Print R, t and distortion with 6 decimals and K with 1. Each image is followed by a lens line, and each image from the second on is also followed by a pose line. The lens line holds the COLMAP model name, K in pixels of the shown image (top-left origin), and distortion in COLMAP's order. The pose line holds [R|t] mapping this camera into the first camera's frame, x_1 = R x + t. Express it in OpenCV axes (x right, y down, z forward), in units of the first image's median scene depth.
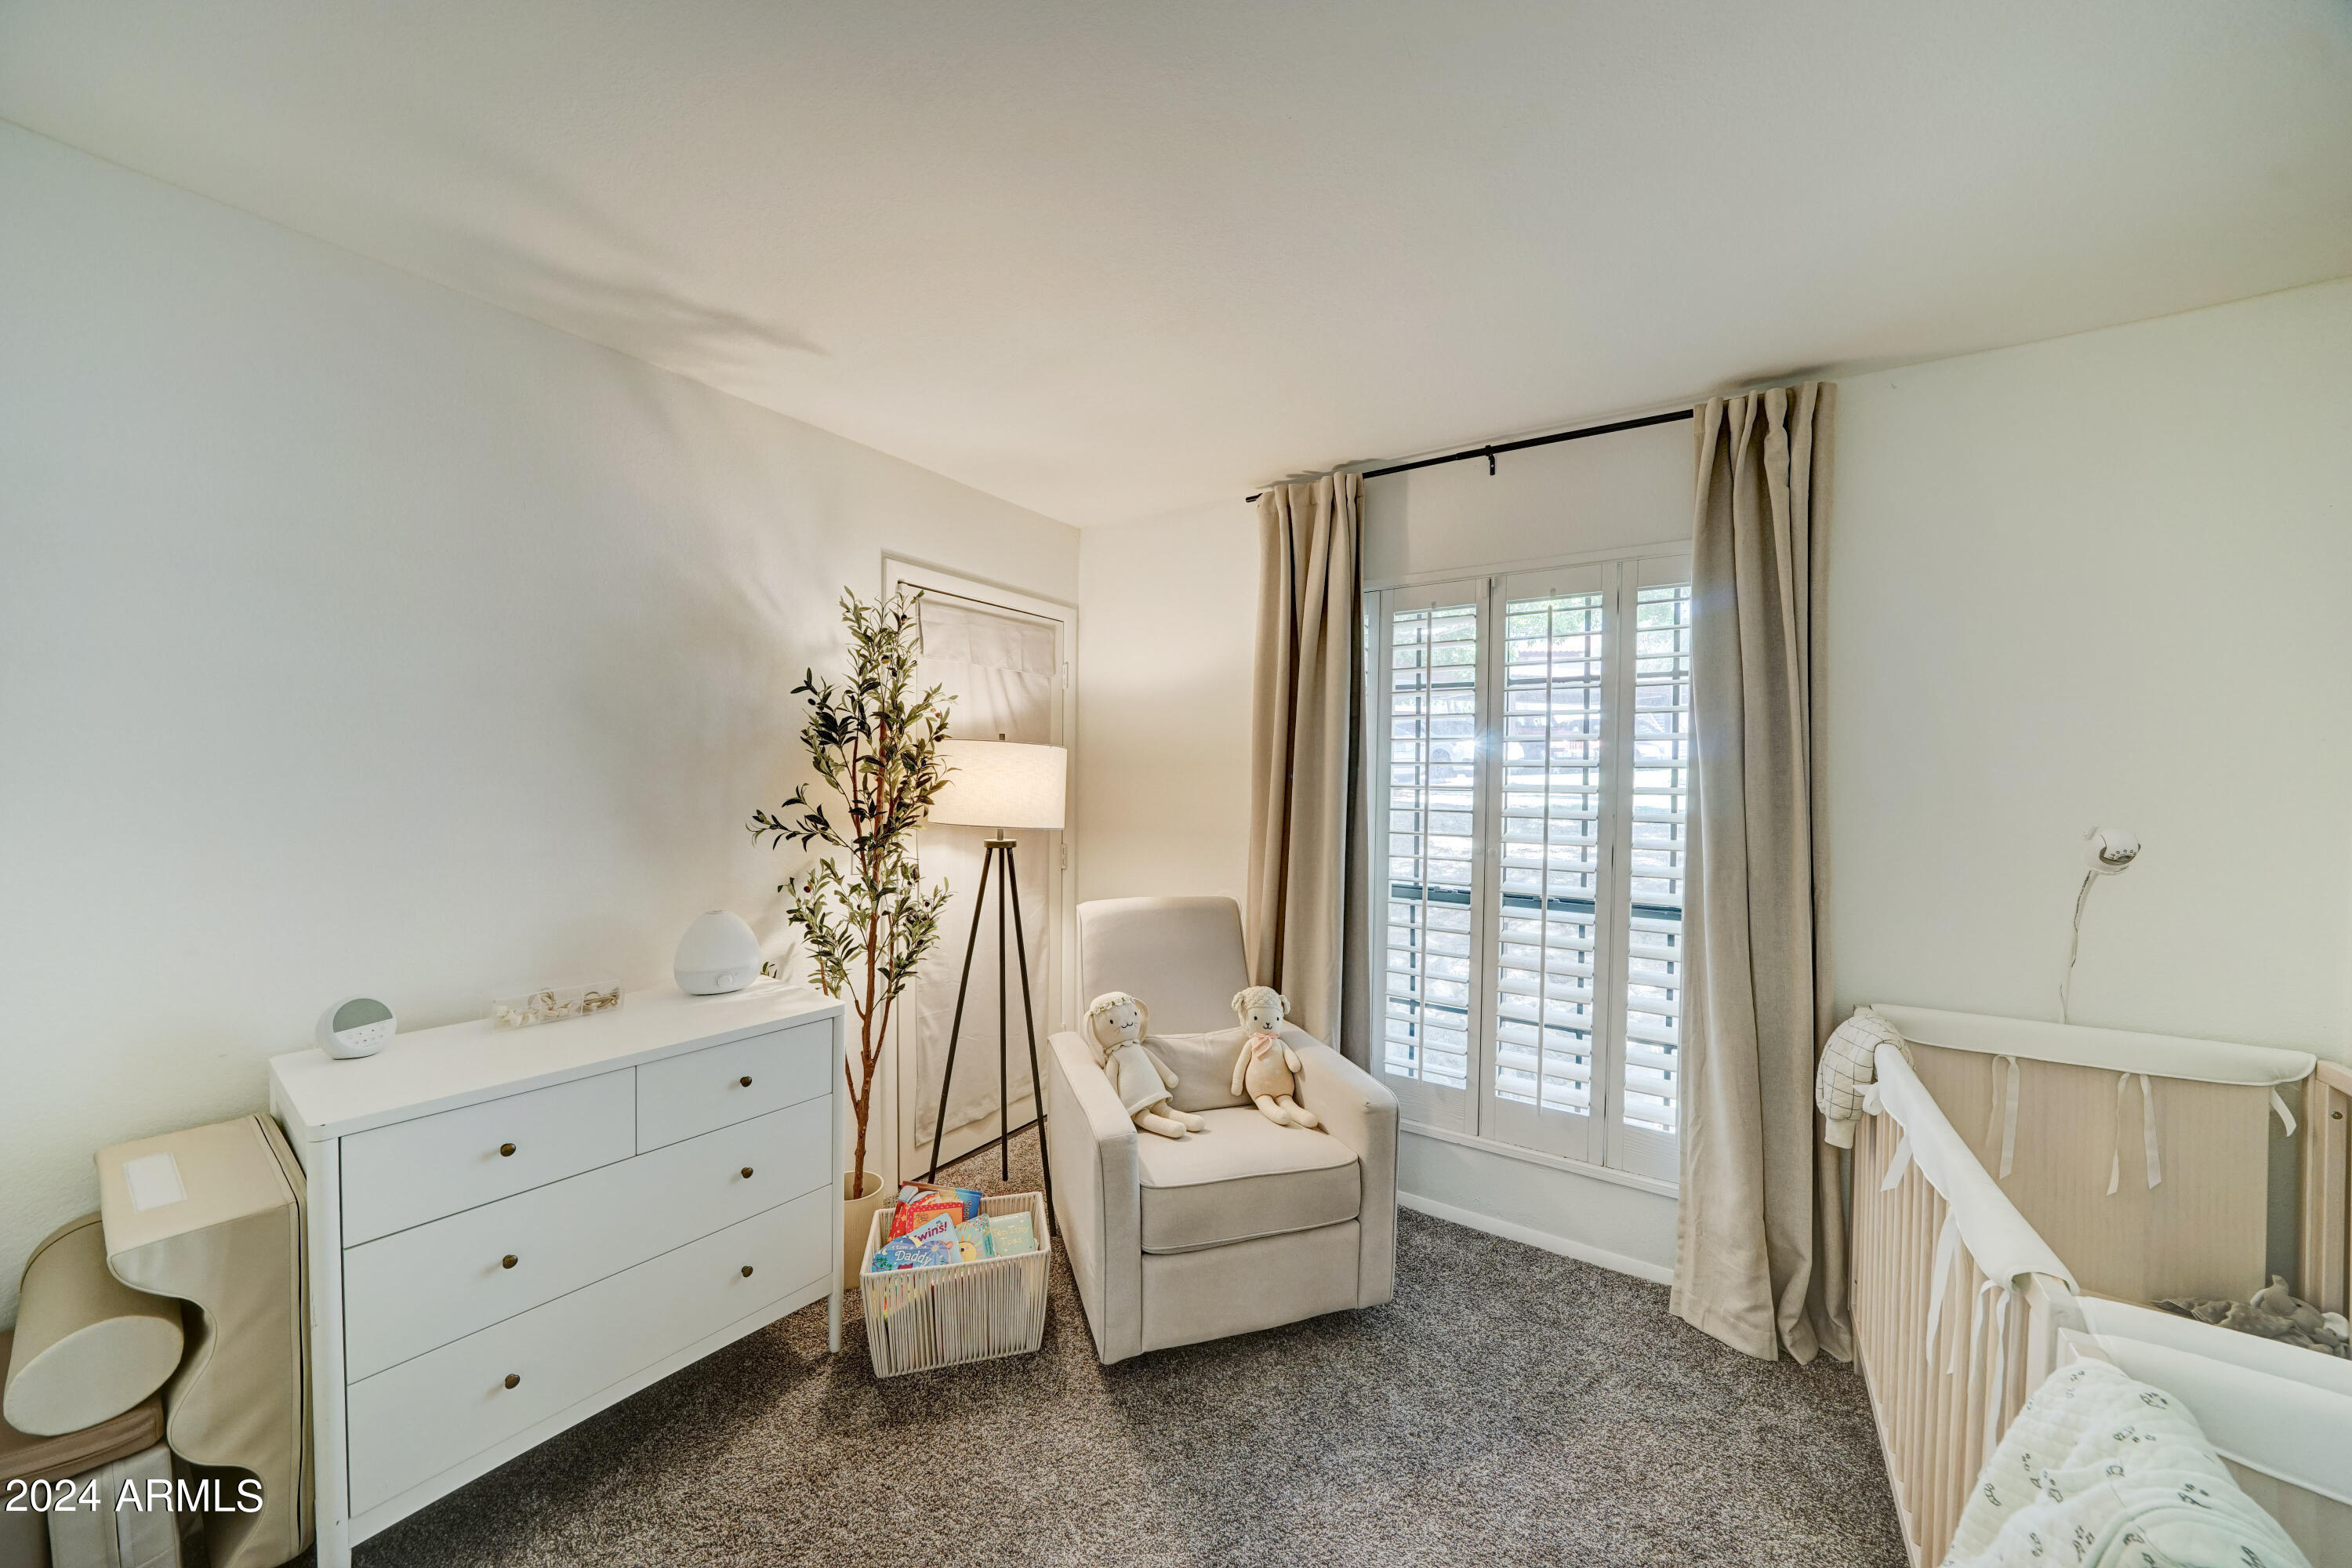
lens RADIAL K [[823.2, 0, 1186.4], [0, 823.2, 772.3], [0, 0, 1]] dist [-0.001721, -0.000068]
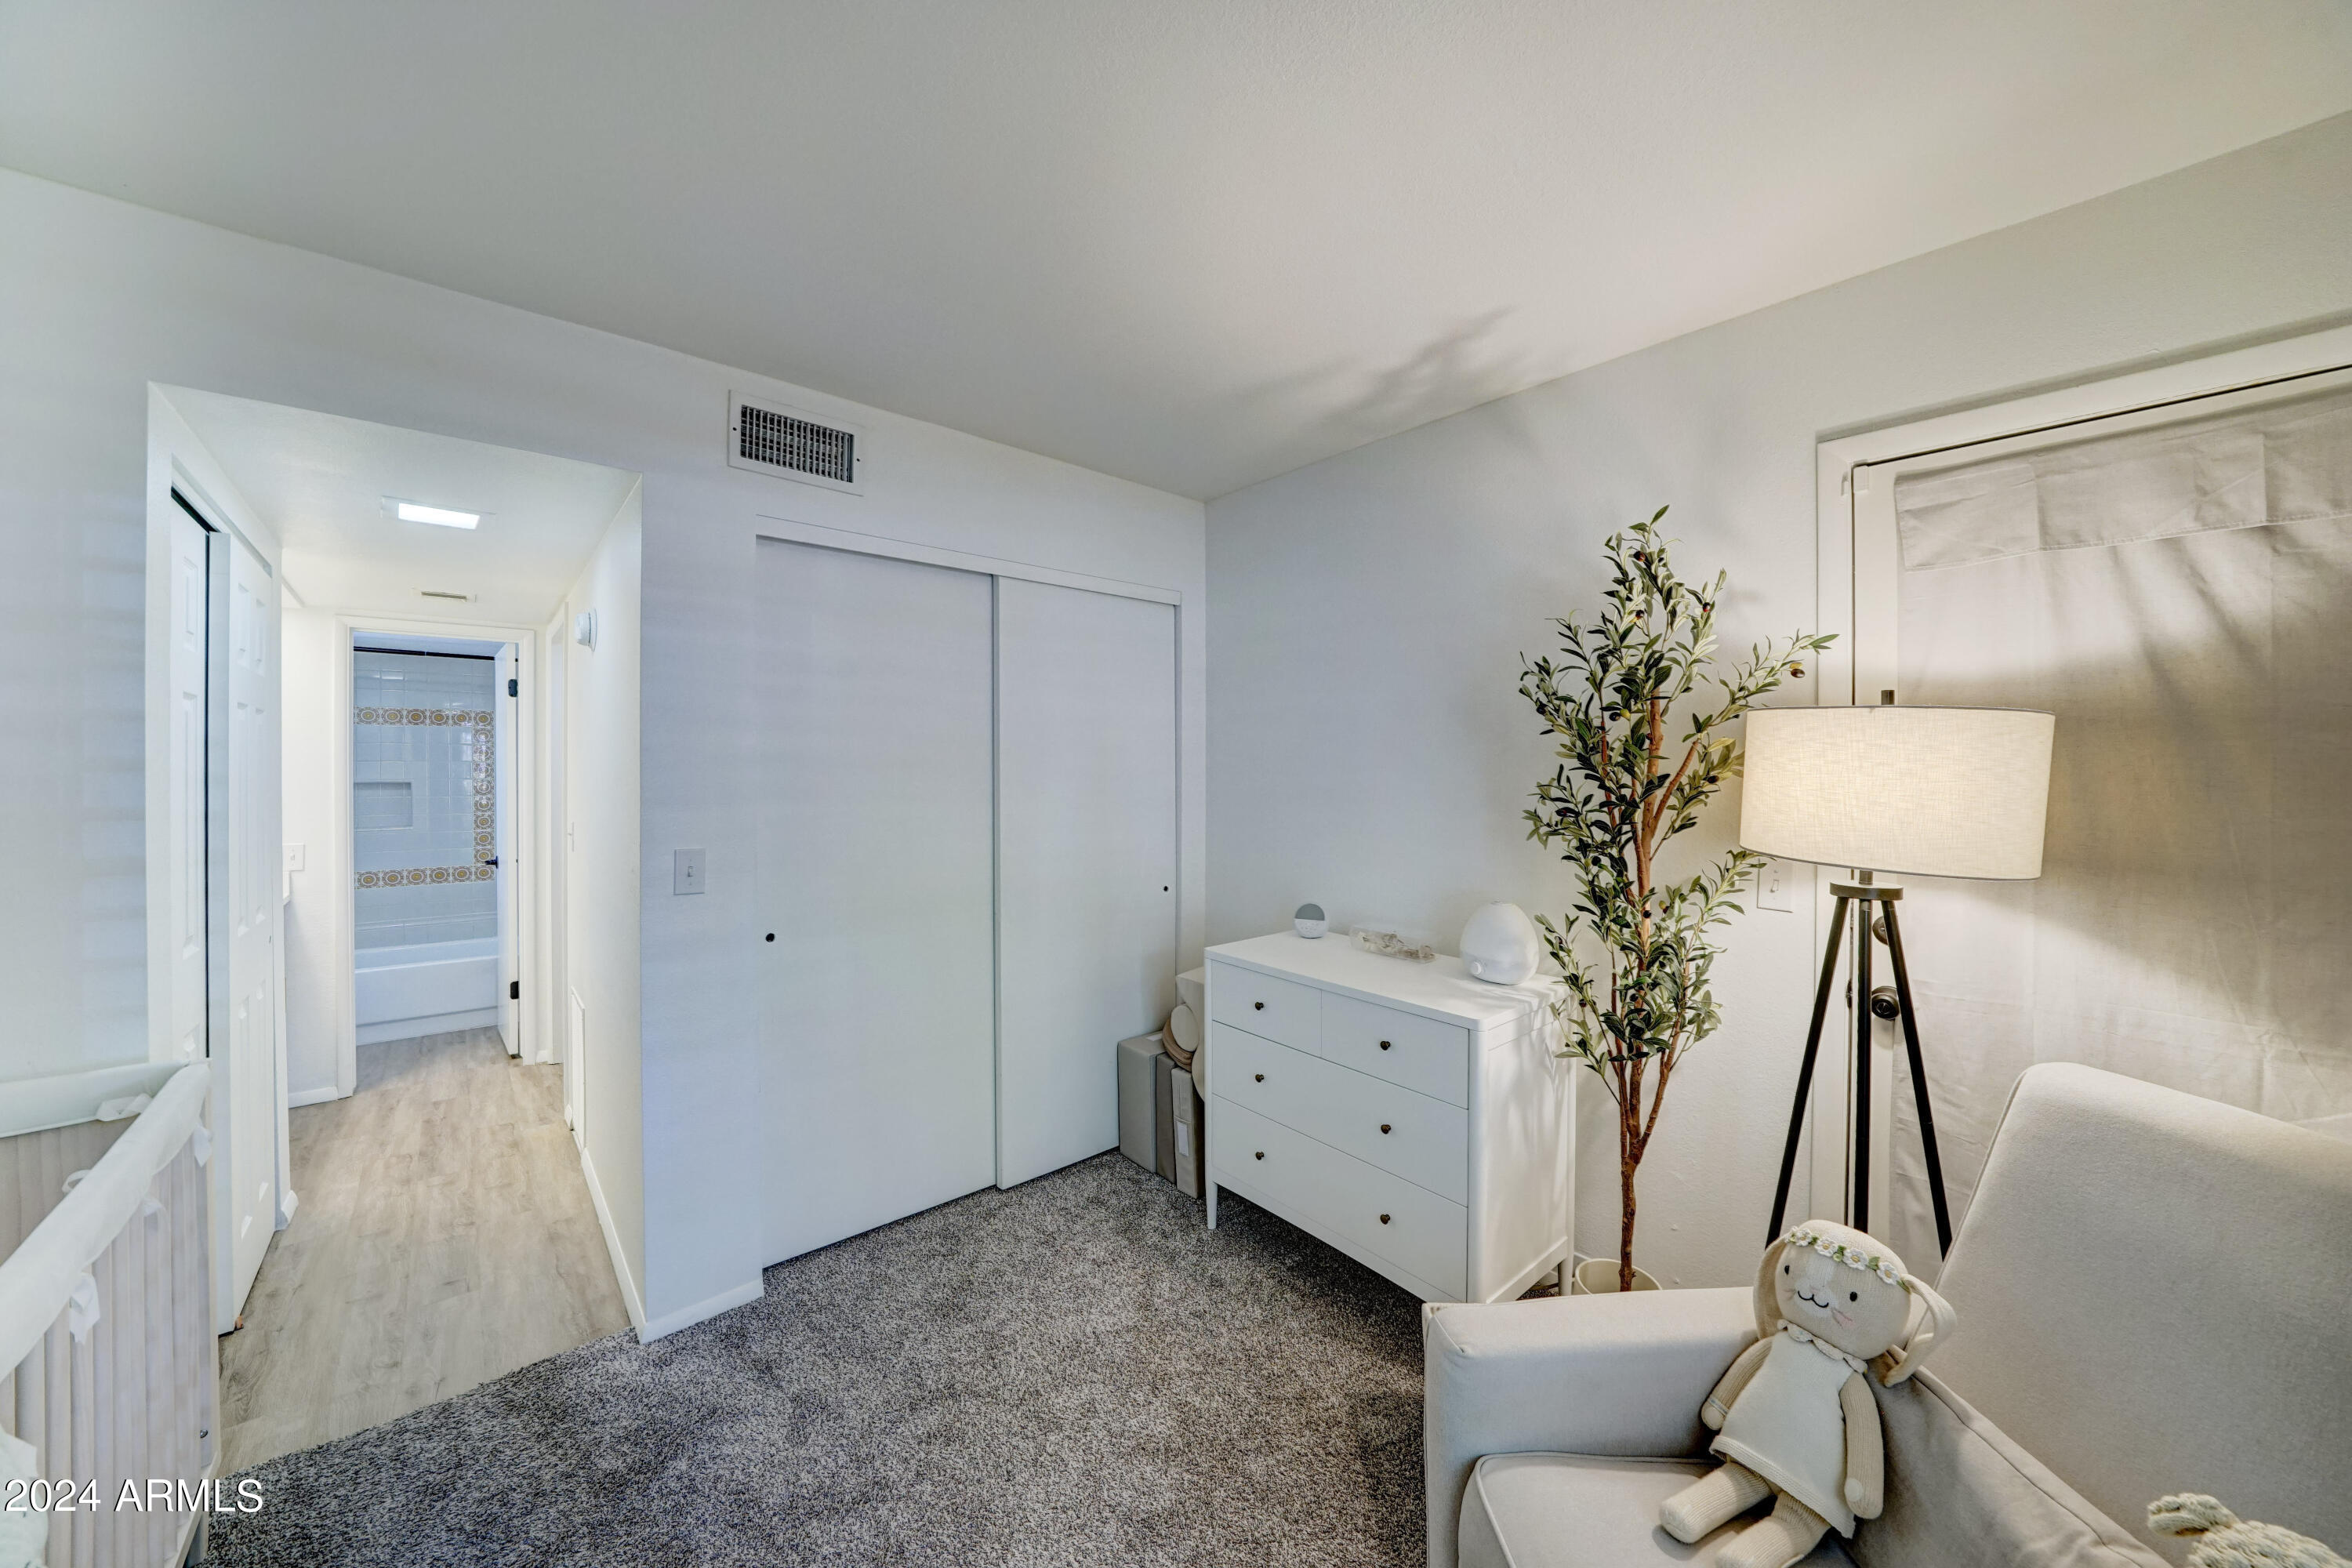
lens RADIAL K [[843.1, 0, 1173.3], [0, 843.1, 770.5], [0, 0, 1]] dist [-0.031188, -0.000011]
pose [[-0.261781, -0.002938, -0.965123, 0.436251], [0.007720, 0.999957, -0.005138, 0.005167], [0.965097, -0.008795, -0.261747, 0.695787]]
